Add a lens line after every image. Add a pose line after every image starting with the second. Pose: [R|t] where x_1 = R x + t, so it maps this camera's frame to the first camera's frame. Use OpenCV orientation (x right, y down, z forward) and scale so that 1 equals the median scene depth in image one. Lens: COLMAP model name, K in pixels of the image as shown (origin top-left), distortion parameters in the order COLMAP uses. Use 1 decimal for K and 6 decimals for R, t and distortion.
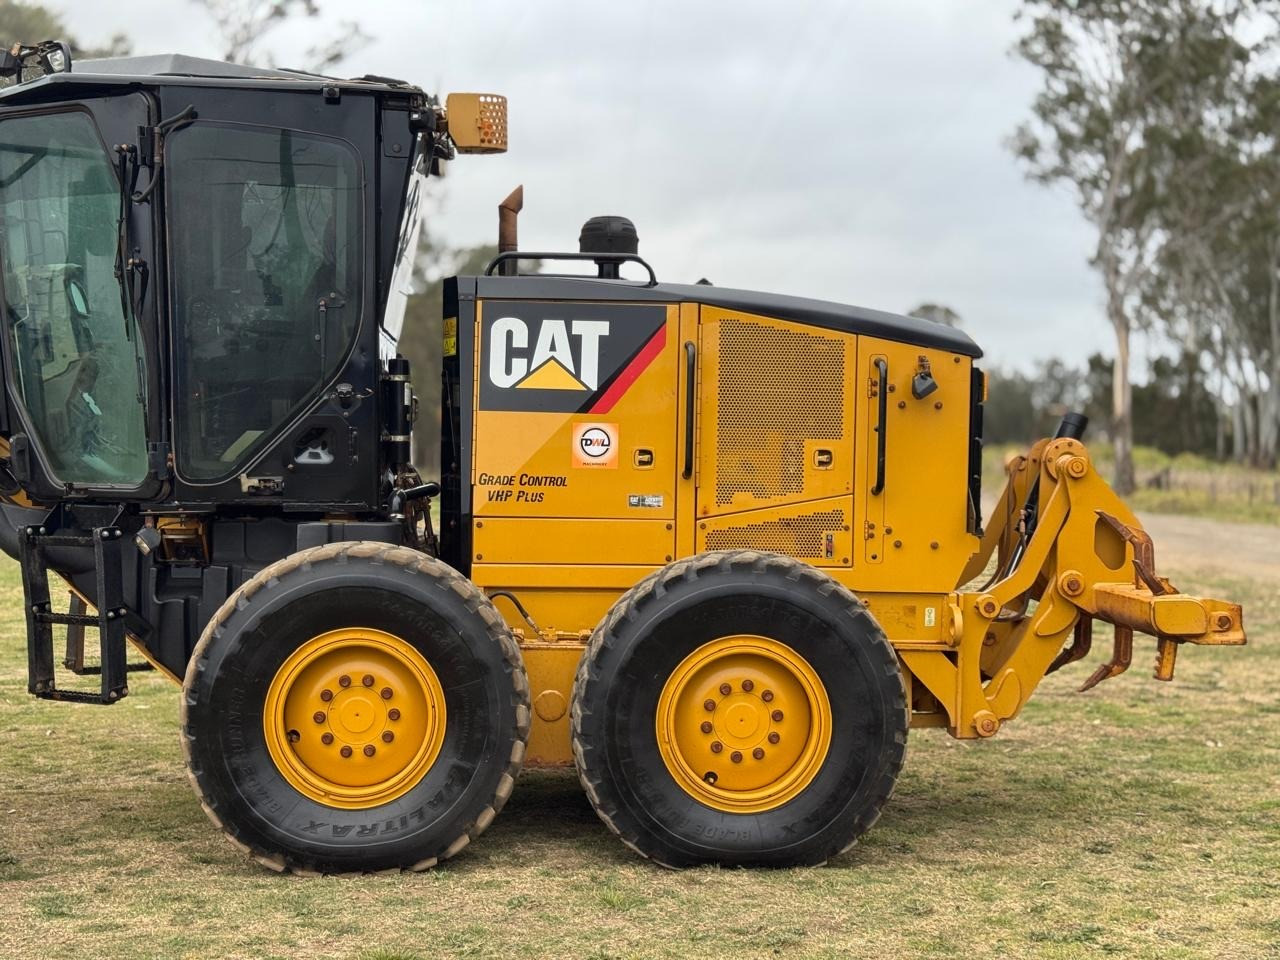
lens RADIAL K [[1787.2, 0, 646.0], [0, 1787.2, 489.5], [0, 0, 1]] dist [0.134588, 0.000000]
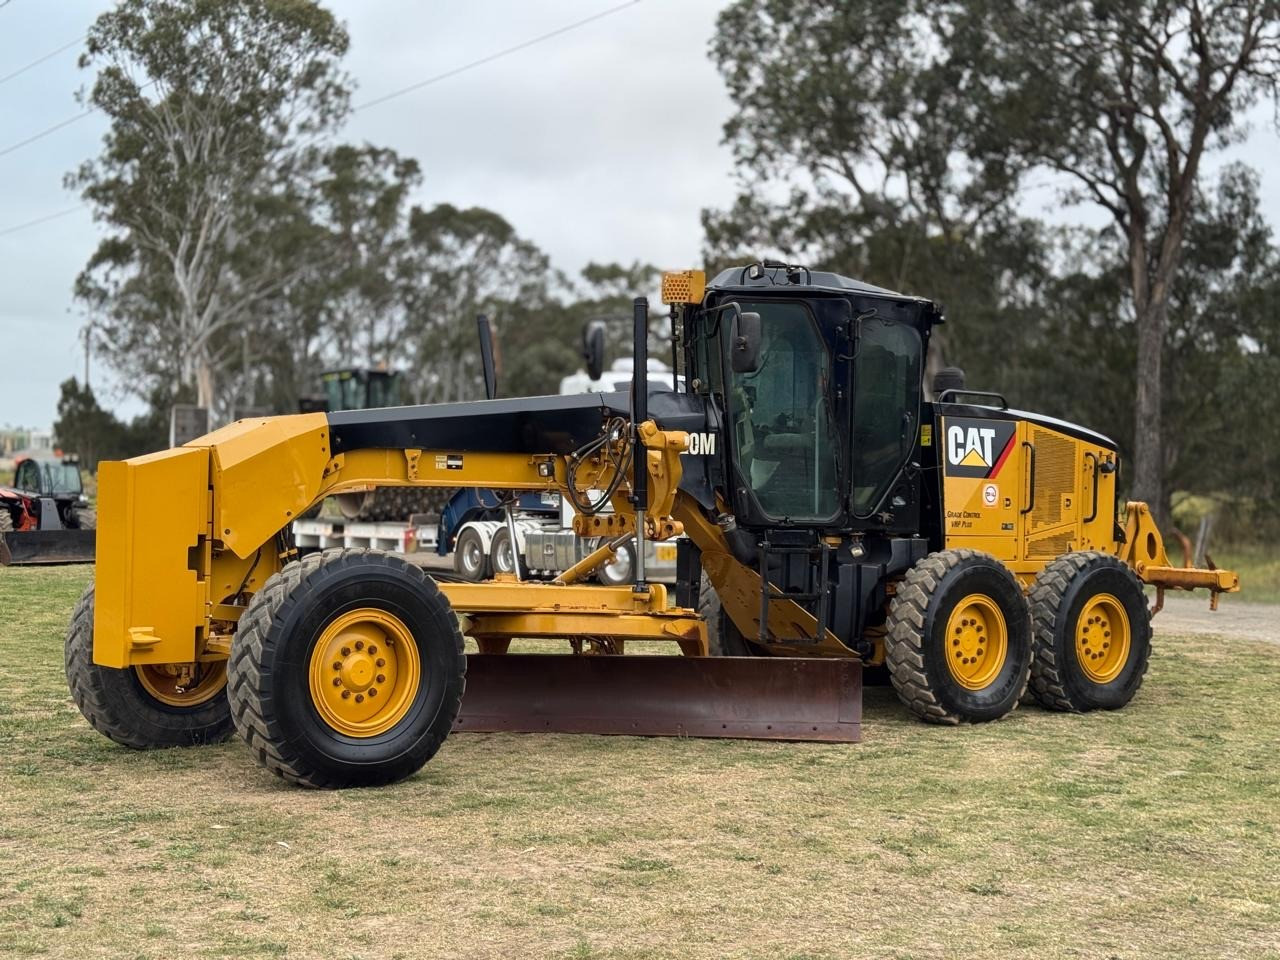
lens RADIAL K [[1787.2, 0, 639.7], [0, 1787.2, 490.1], [0, 0, 1]] dist [0.134588, 0.000000]
pose [[0.810898, 0.006007, 0.585157, -1.411022], [0.002633, 0.999900, -0.013913, -0.006032], [-0.585182, 0.012822, 0.810801, -0.295120]]
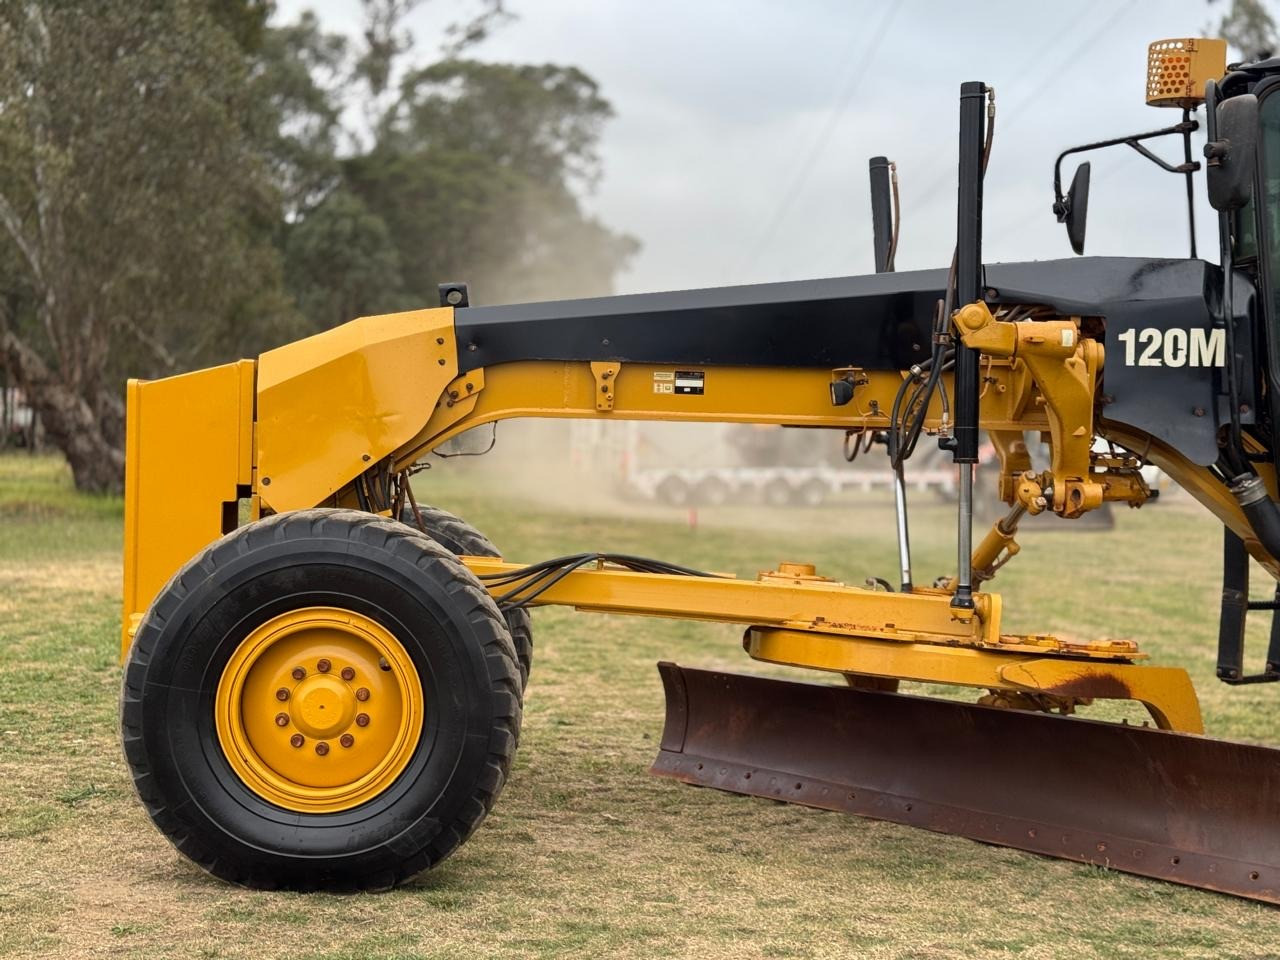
lens RADIAL K [[1787.2, 0, 635.3], [0, 1787.2, 492.5], [0, 0, 1]] dist [0.134588, 0.000000]
pose [[0.999279, 0.016884, -0.034008, -0.653651], [-0.016525, 0.999805, 0.010819, -0.002173], [0.034184, -0.010249, 0.999363, 0.062726]]
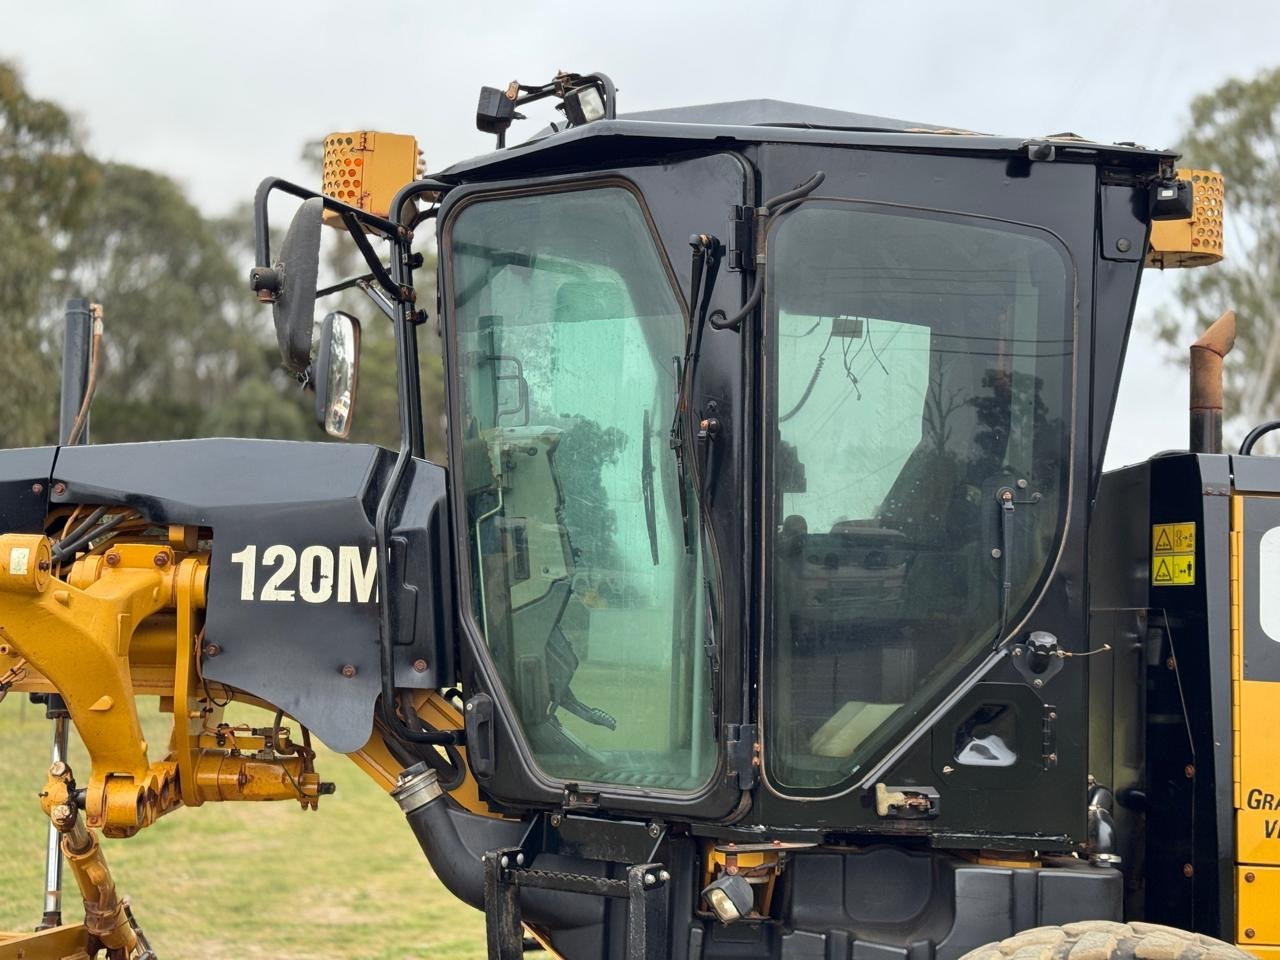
lens RADIAL K [[1787.2, 0, 644.7], [0, 1787.2, 499.9], [0, 0, 1]] dist [0.134588, 0.000000]
pose [[0.999015, 0.024115, -0.037254, -0.270371], [-0.027432, 0.995449, -0.091261, -0.043333], [0.034884, 0.092193, 0.995130, 0.388665]]
